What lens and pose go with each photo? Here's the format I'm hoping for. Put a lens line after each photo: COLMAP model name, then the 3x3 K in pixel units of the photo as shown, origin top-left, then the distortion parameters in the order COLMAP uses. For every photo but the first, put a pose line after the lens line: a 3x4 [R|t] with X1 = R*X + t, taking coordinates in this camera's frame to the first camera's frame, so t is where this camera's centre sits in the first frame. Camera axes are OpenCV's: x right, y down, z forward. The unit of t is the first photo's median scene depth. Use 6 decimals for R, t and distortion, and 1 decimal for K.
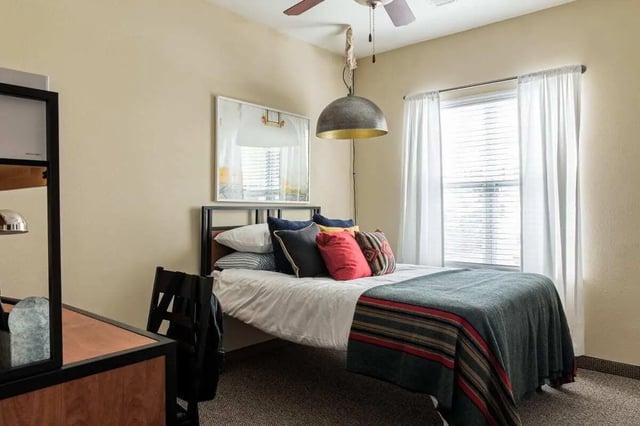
lens RADIAL K [[412.1, 0, 320.0], [0, 412.1, 213.0], [0, 0, 1]] dist [0.001578, 0.000152]
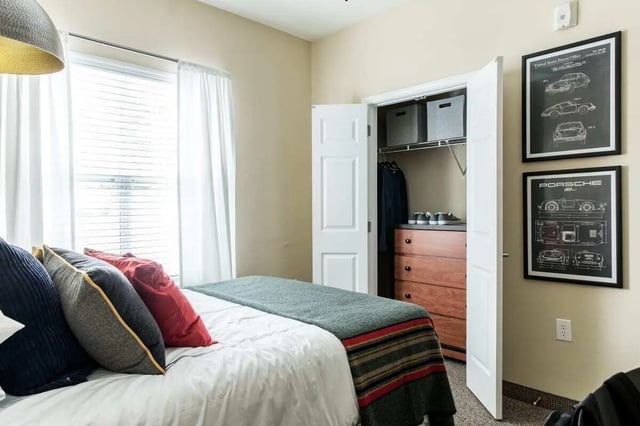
lens RADIAL K [[412.1, 0, 320.0], [0, 412.1, 213.0], [0, 0, 1]] dist [0.001578, 0.000152]
pose [[0.133611, -0.013744, 0.990938, -0.348957], [0.017401, 0.999782, 0.011521, -0.009528], [-0.990881, 0.015704, 0.133822, 0.576365]]
